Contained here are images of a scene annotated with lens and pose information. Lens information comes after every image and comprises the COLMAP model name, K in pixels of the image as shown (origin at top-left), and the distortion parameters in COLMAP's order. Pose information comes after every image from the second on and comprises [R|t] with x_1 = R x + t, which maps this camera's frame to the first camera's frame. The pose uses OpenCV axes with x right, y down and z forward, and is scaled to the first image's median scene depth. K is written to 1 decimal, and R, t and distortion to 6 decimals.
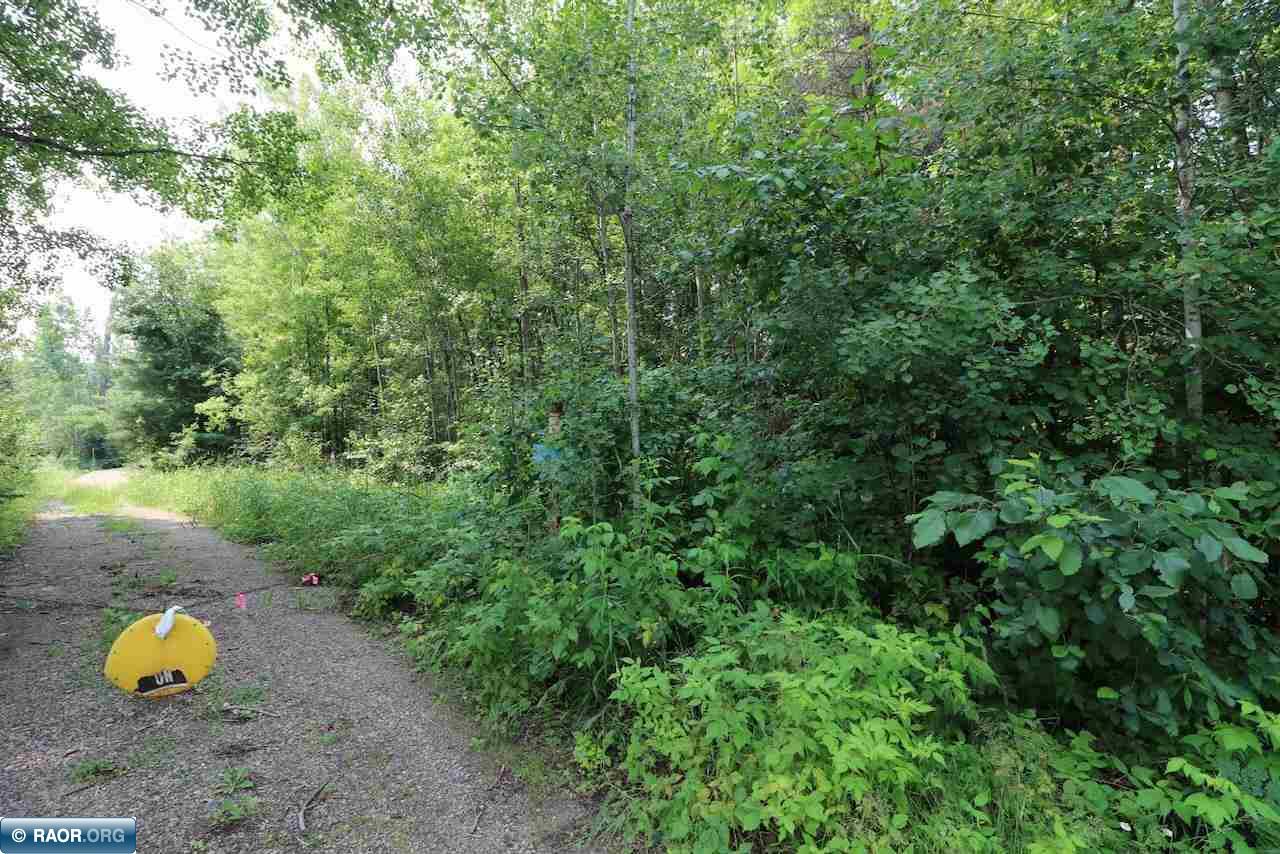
lens RADIAL K [[585.7, 0, 643.1], [0, 585.7, 418.6], [0, 0, 1]] dist [-0.013101, -0.007383]
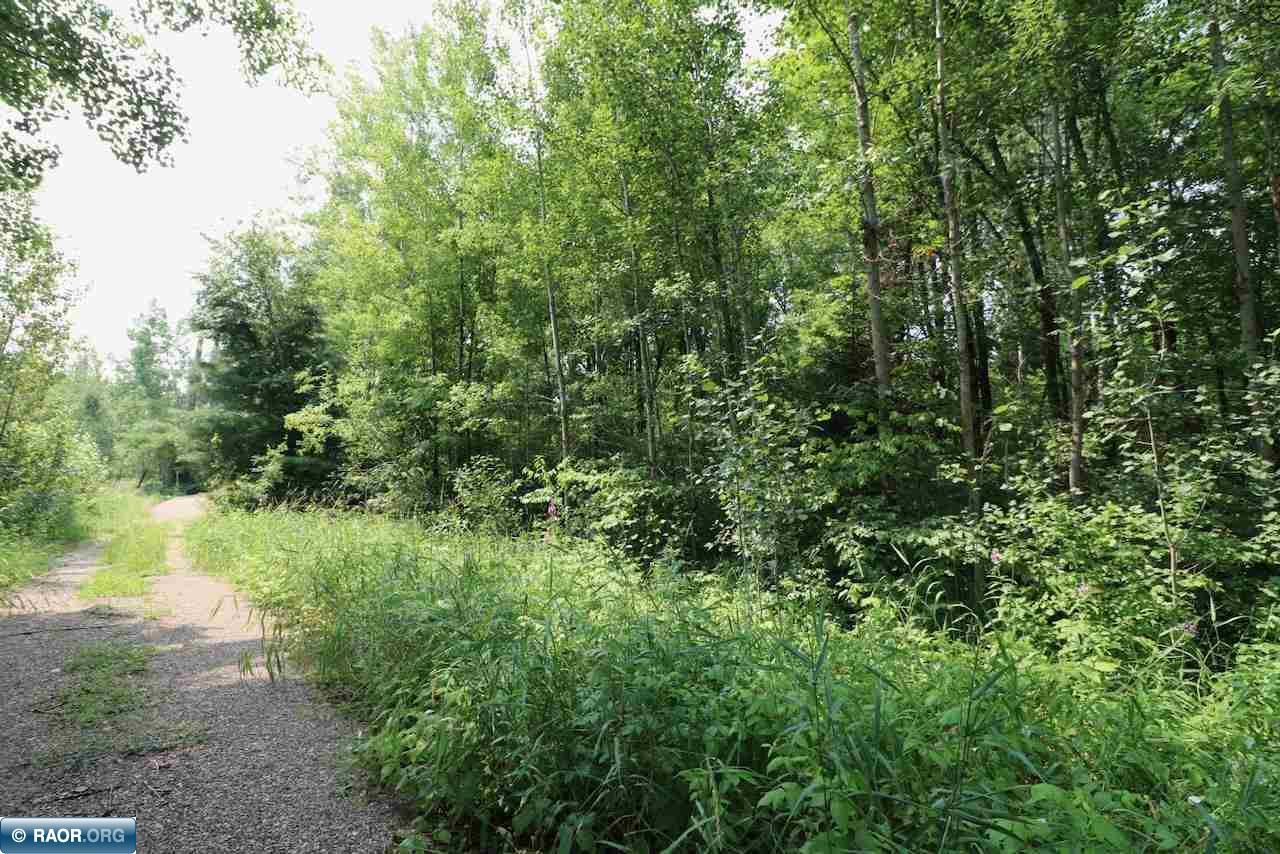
lens RADIAL K [[585.7, 0, 643.1], [0, 585.7, 418.6], [0, 0, 1]] dist [-0.013101, -0.007383]
pose [[0.994415, 0.005423, -0.105400, -0.229718], [-0.010494, 0.998810, -0.047620, 0.006882], [0.105016, 0.048460, 0.993289, 0.296788]]
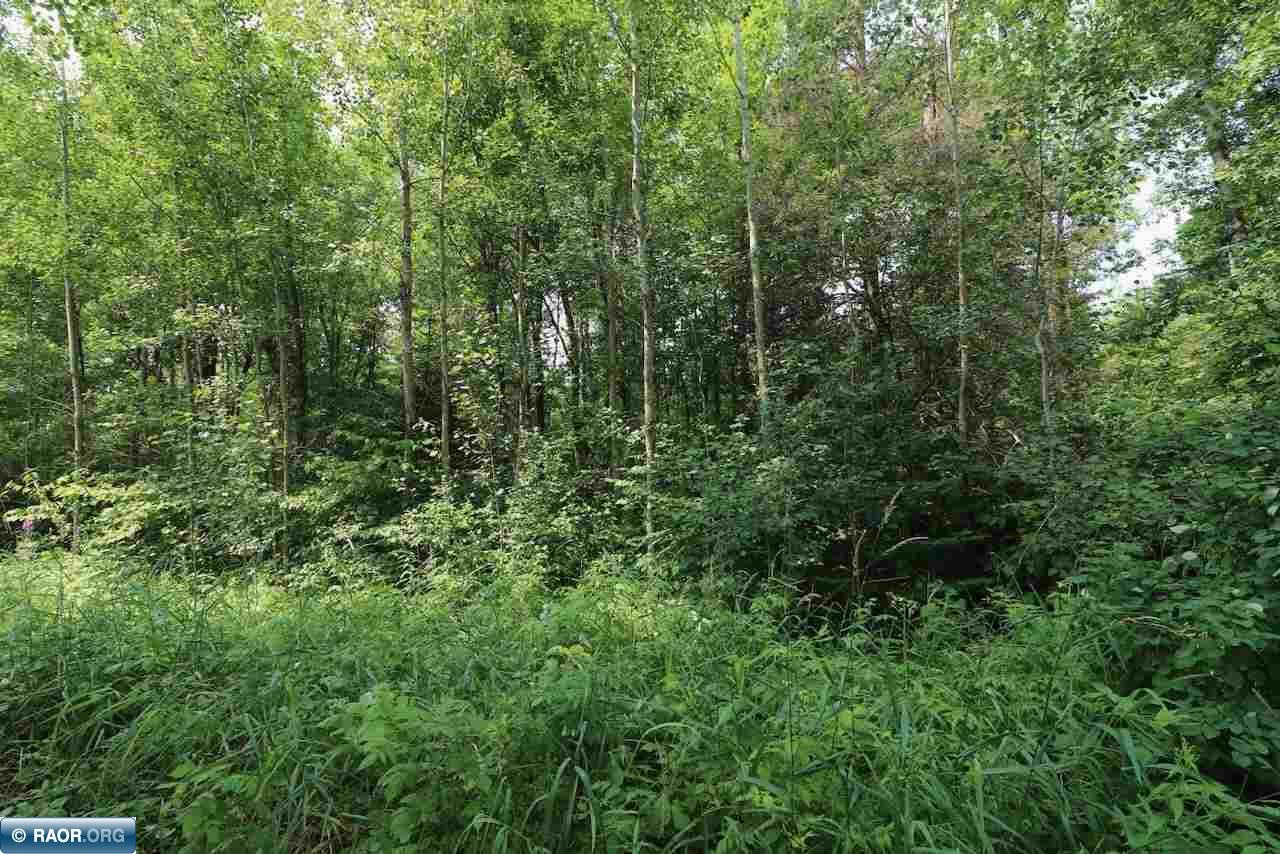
lens RADIAL K [[585.7, 0, 643.1], [0, 585.7, 418.6], [0, 0, 1]] dist [-0.013101, -0.007383]
pose [[0.881832, 0.052934, 0.468583, -0.190704], [-0.020822, 0.997081, -0.073452, 0.002738], [-0.471104, 0.055016, 0.880360, 0.223301]]
